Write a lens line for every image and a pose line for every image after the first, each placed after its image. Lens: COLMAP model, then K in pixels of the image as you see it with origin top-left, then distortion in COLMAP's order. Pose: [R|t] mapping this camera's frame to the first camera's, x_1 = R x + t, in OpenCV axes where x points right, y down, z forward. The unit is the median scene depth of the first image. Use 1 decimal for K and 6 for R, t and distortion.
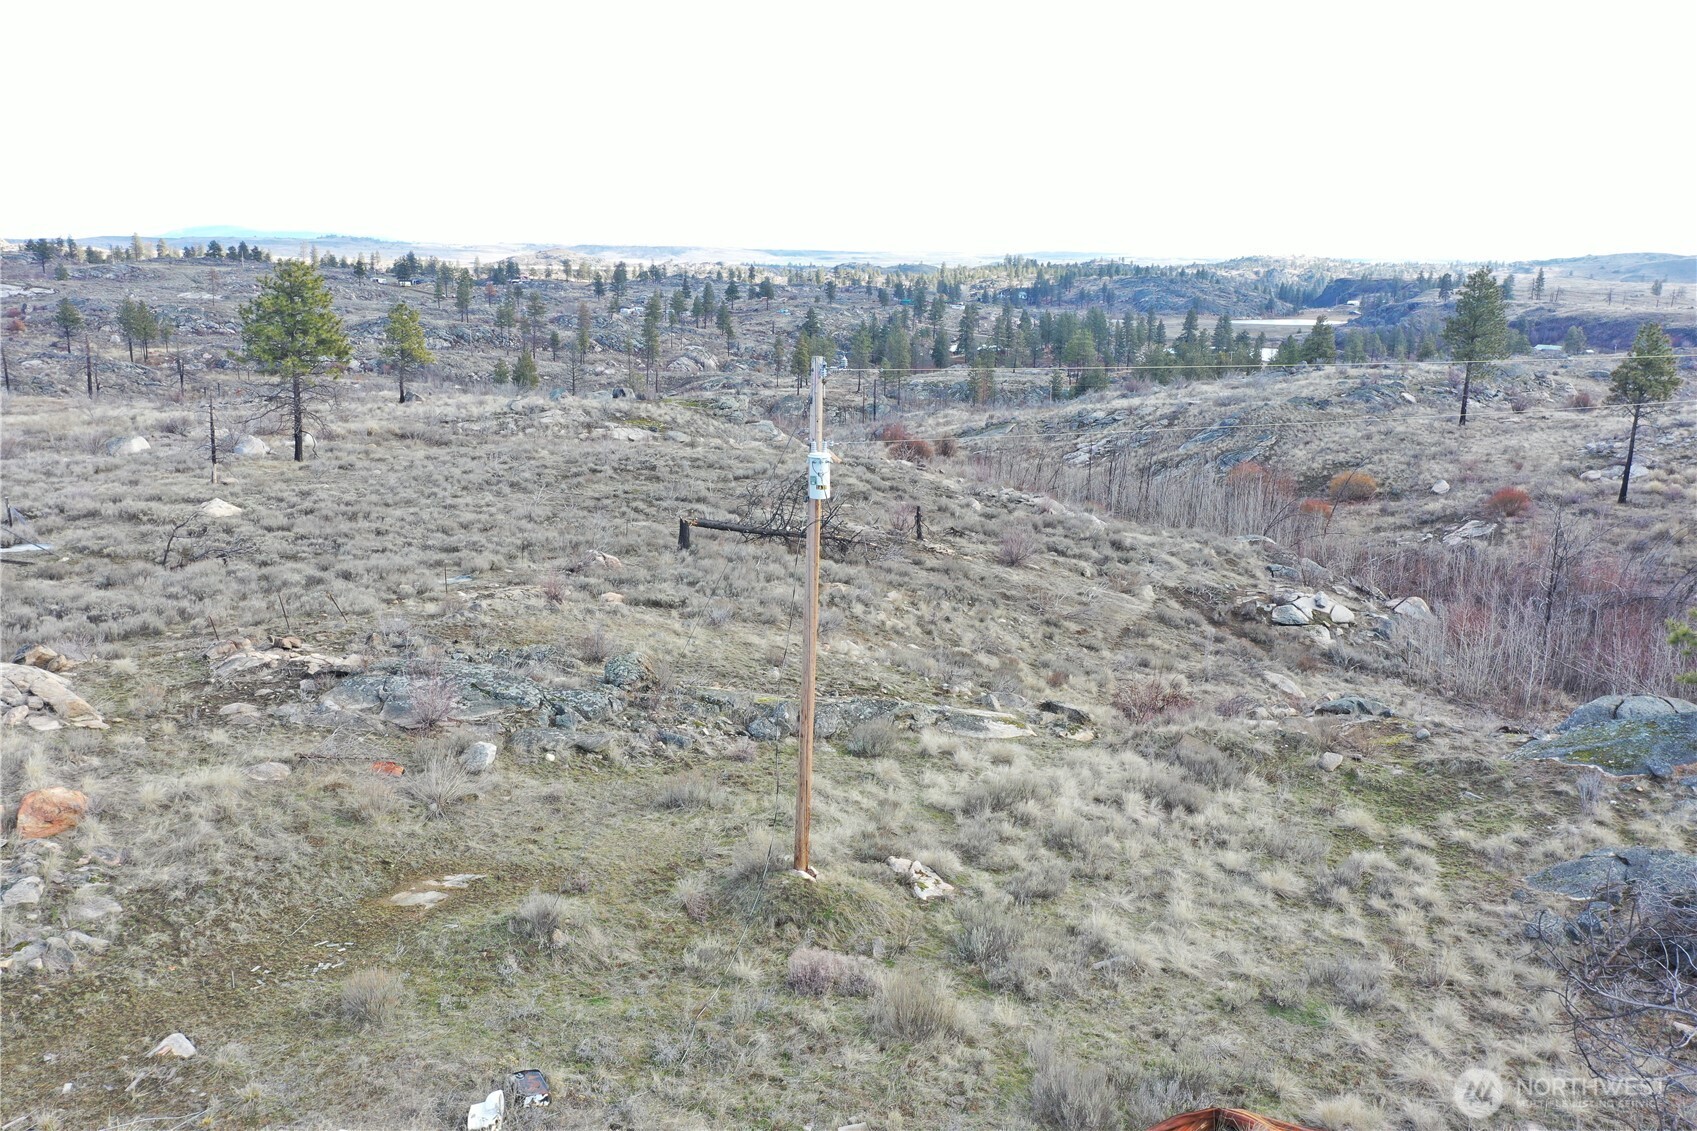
lens RADIAL K [[1334.1, 0, 848.3], [0, 1334.1, 566.3], [0, 0, 1]] dist [-0.008553, -0.002338]
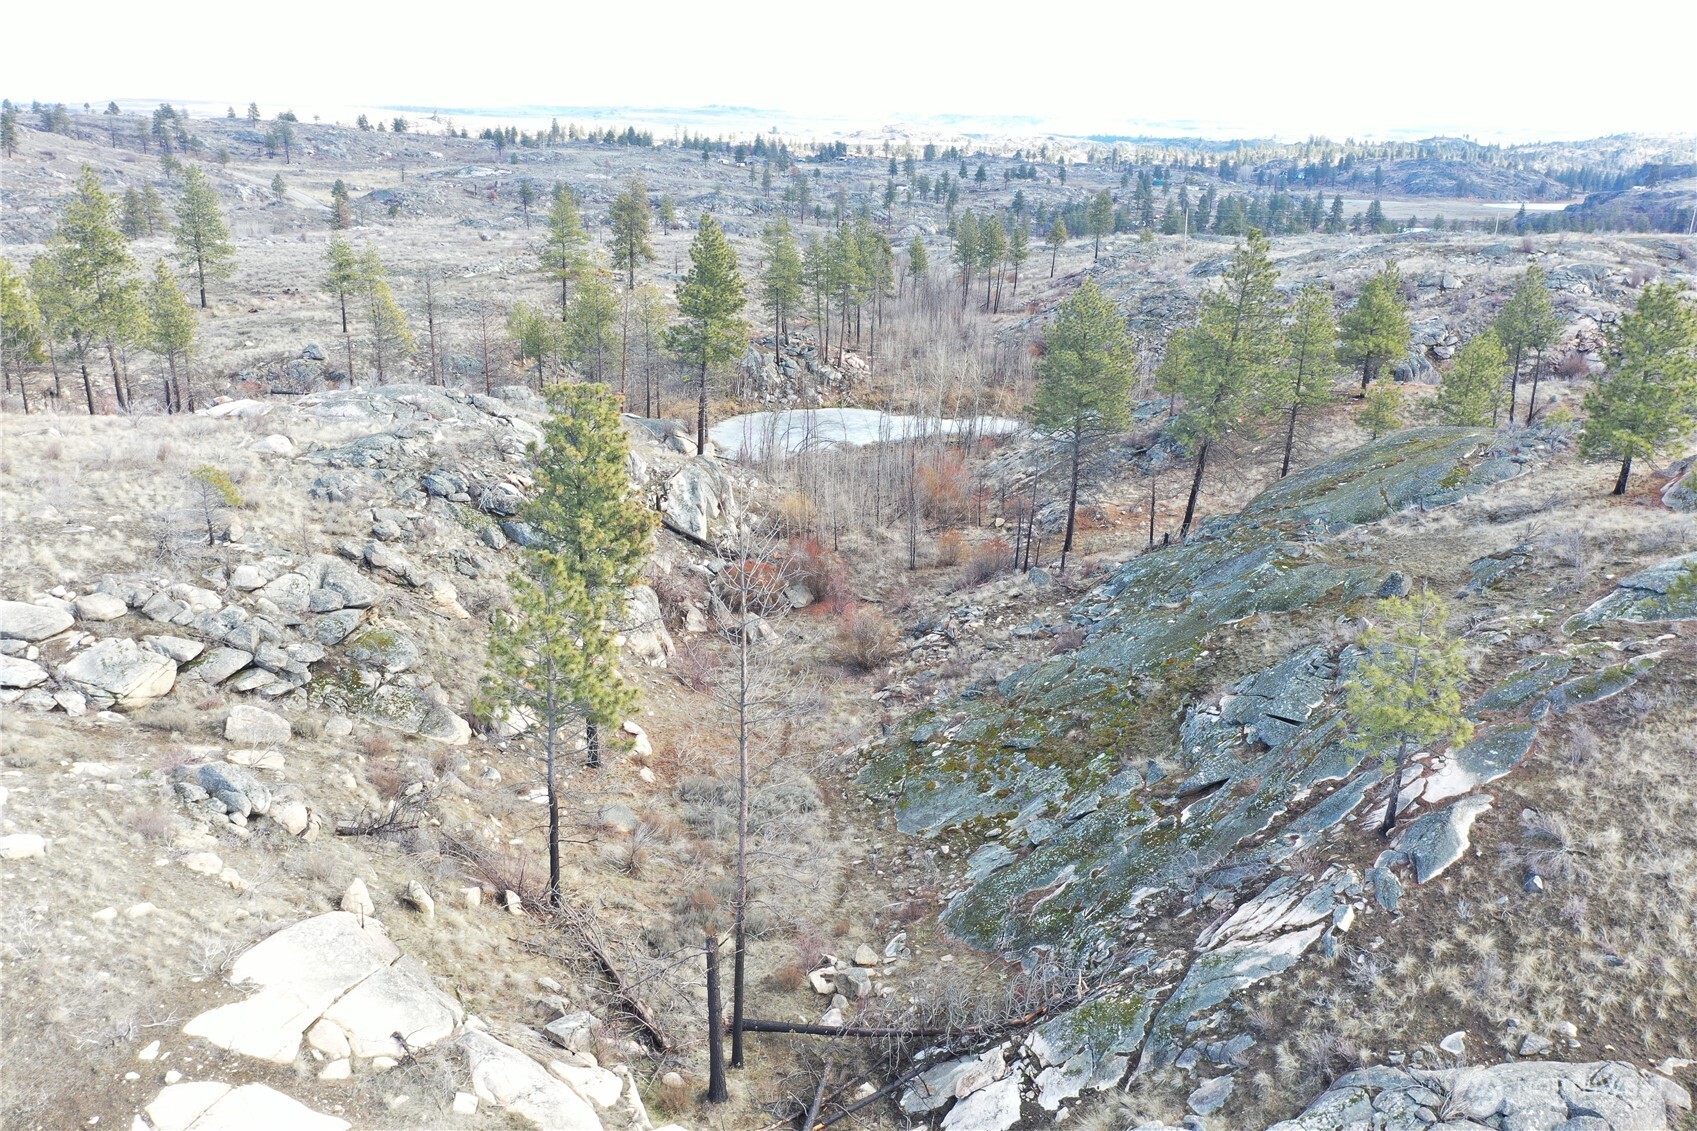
lens RADIAL K [[1334.1, 0, 849.7], [0, 1334.1, 559.9], [0, 0, 1]] dist [-0.008553, -0.002338]
pose [[0.964867, 0.084706, -0.248708, 1.214943], [-0.062433, 0.993409, 0.096128, 0.400080], [0.255211, -0.077223, 0.963797, -2.532110]]
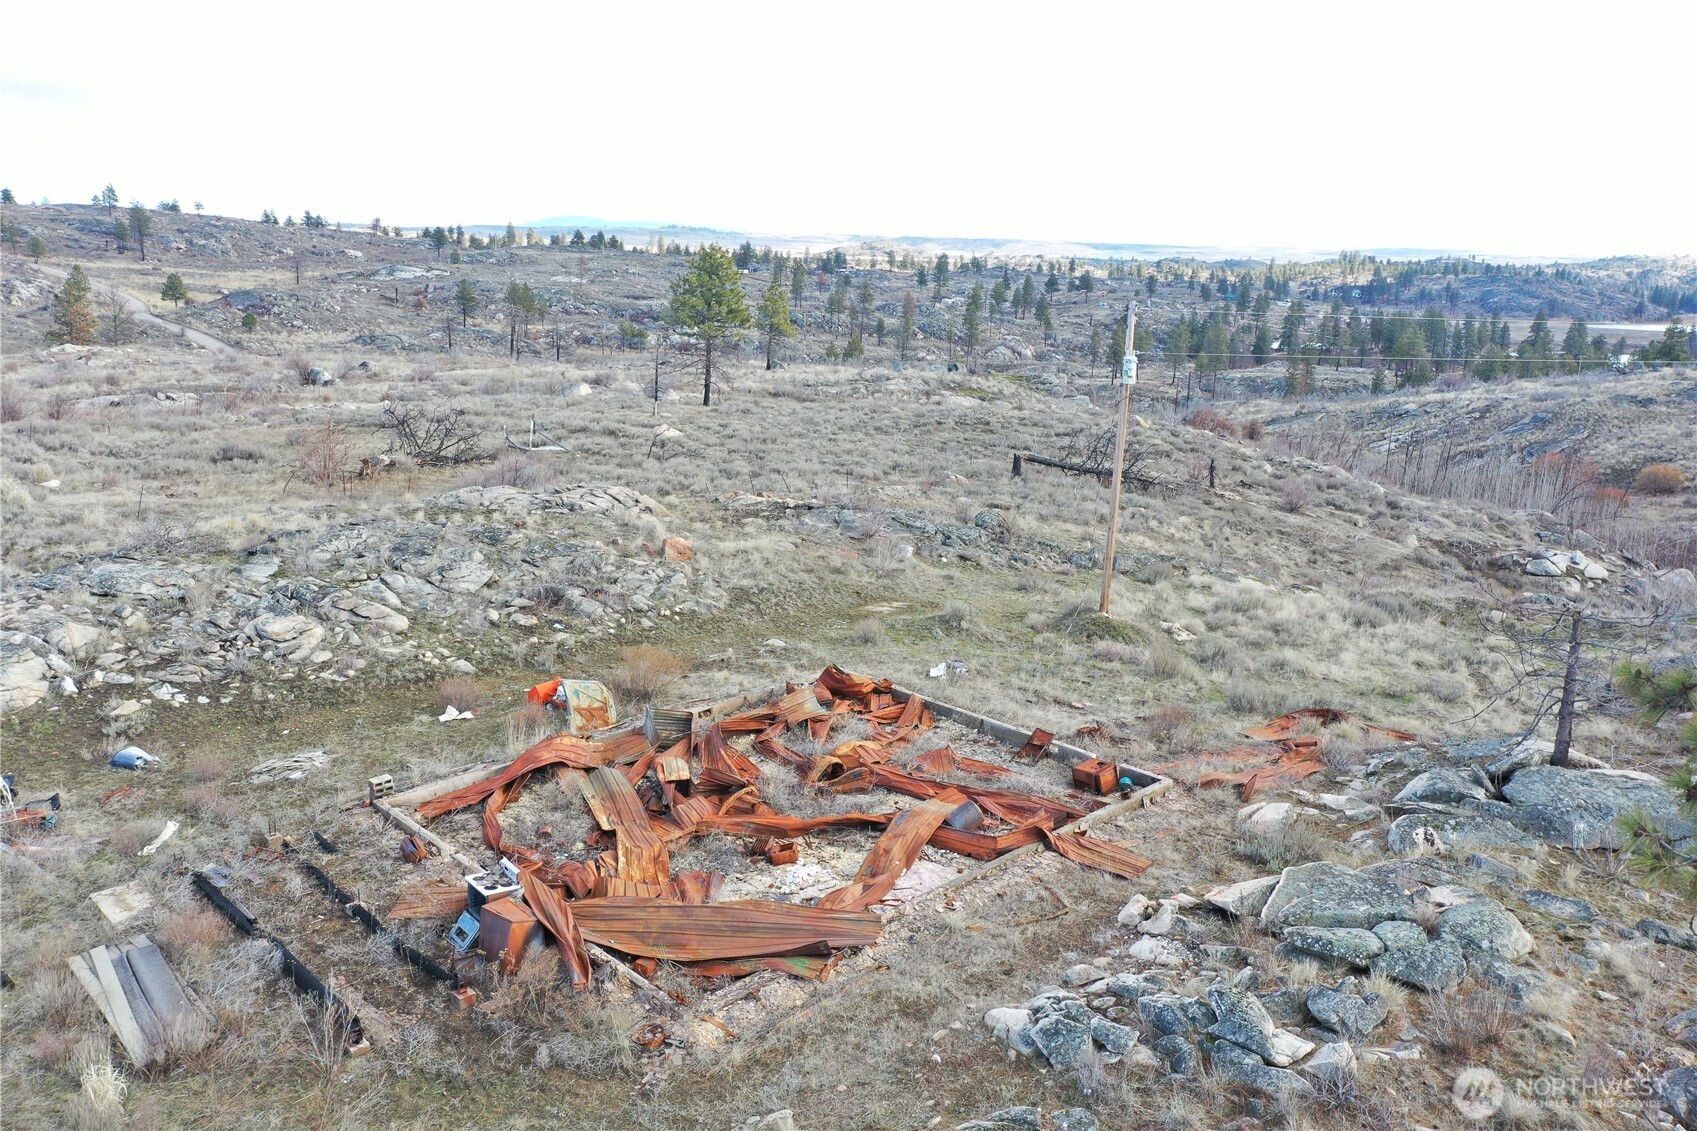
lens RADIAL K [[1334.1, 0, 850.6], [0, 1334.1, 569.4], [0, 0, 1]] dist [-0.008553, -0.002338]
pose [[0.973456, 0.062568, -0.220157, 0.005760], [-0.060942, 0.998041, 0.014175, 0.048439], [0.220613, -0.000382, 0.975361, -0.195683]]
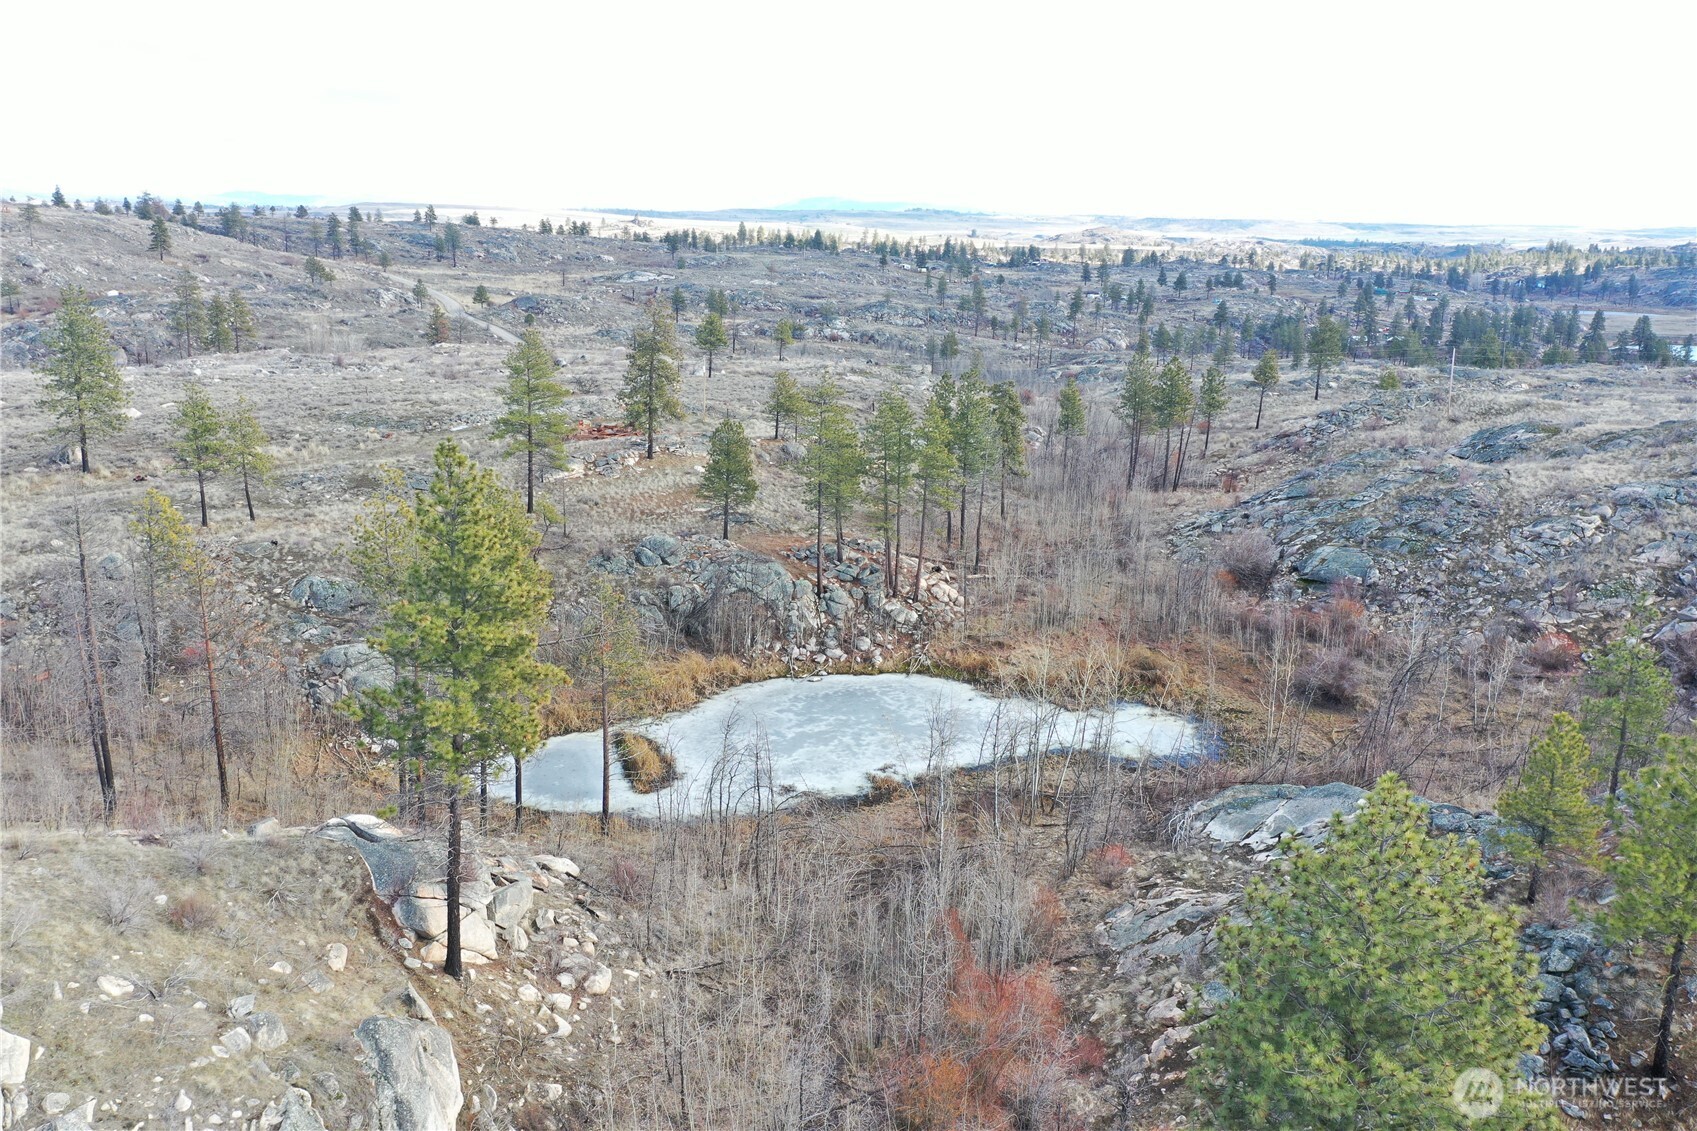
lens RADIAL K [[1334.1, 0, 850.5], [0, 1334.1, 557.5], [0, 0, 1]] dist [-0.008553, -0.002338]
pose [[0.915718, 0.100967, -0.388929, 1.103096], [-0.095065, 0.994875, 0.034445, 0.193733], [0.390414, 0.005432, 0.920623, -1.673379]]
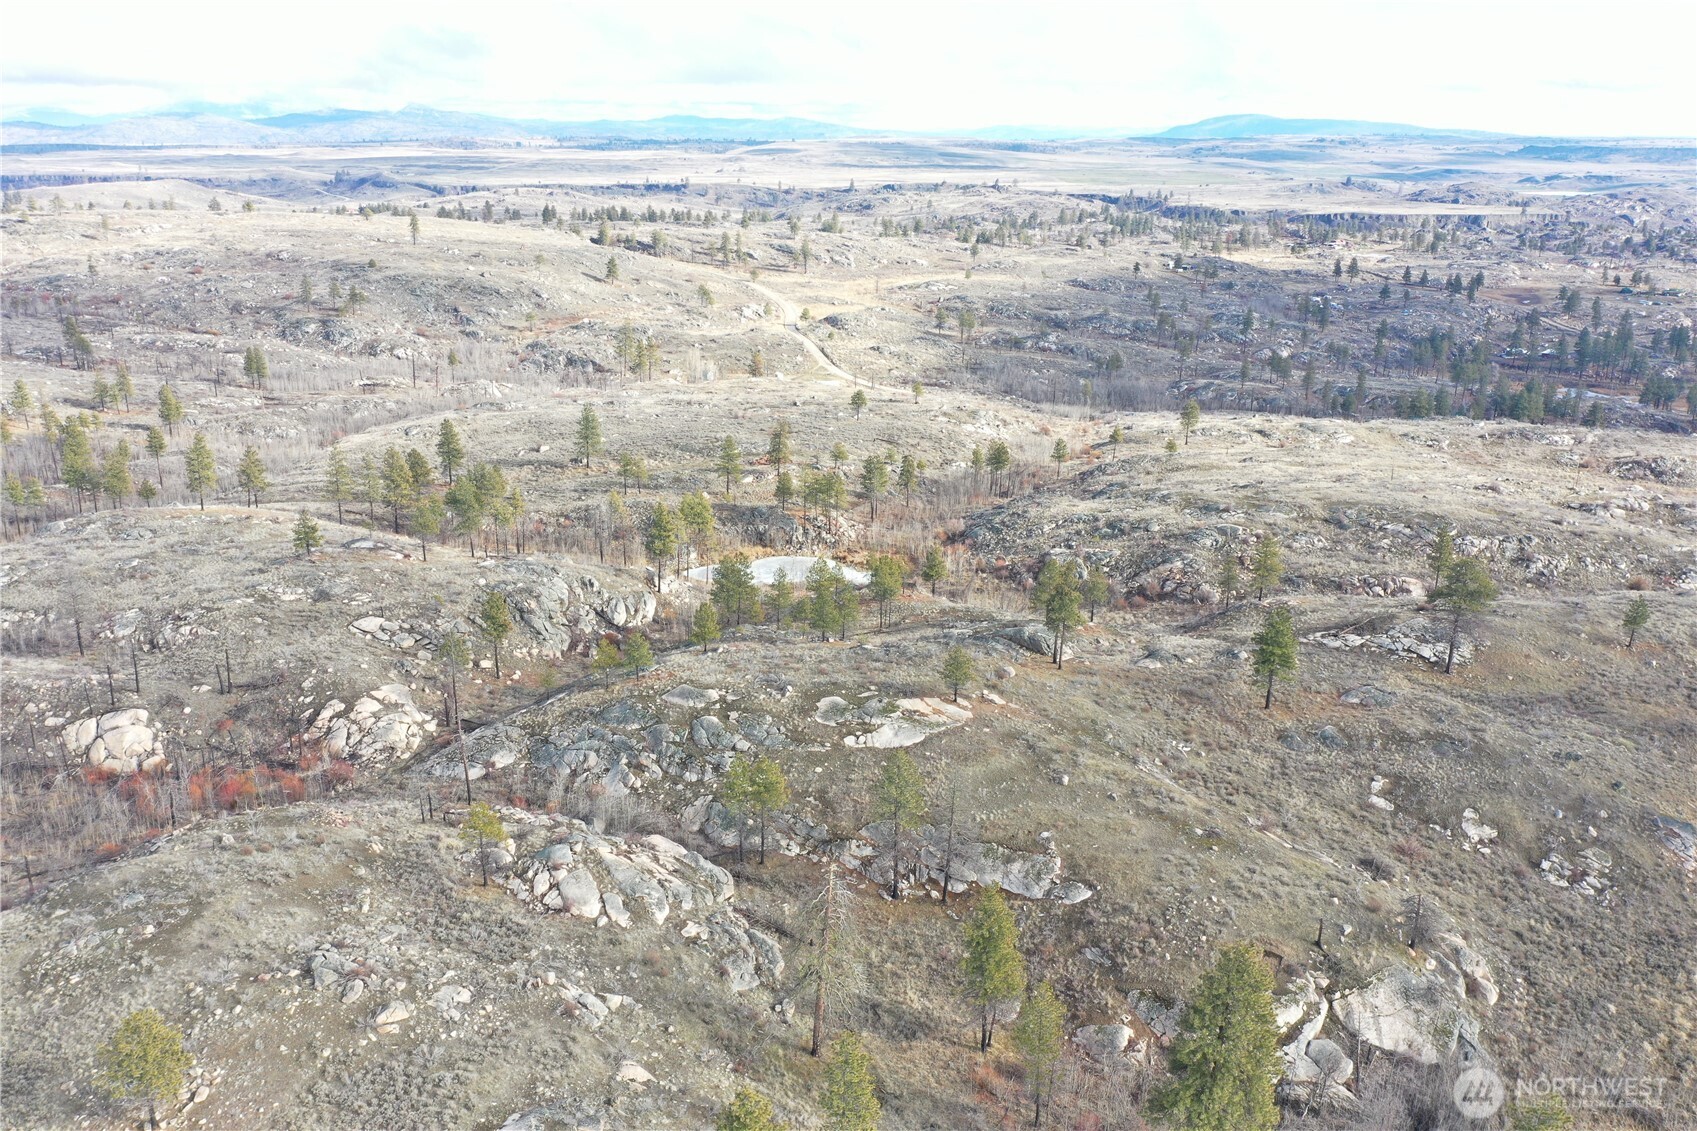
lens RADIAL K [[1334.1, 0, 838.6], [0, 1334.1, 569.5], [0, 0, 1]] dist [-0.008553, -0.002338]
pose [[0.753542, 0.196902, -0.627219, 3.545817], [-0.143364, 0.980347, 0.135522, -0.229875], [0.641577, -0.012200, 0.766962, -3.817658]]
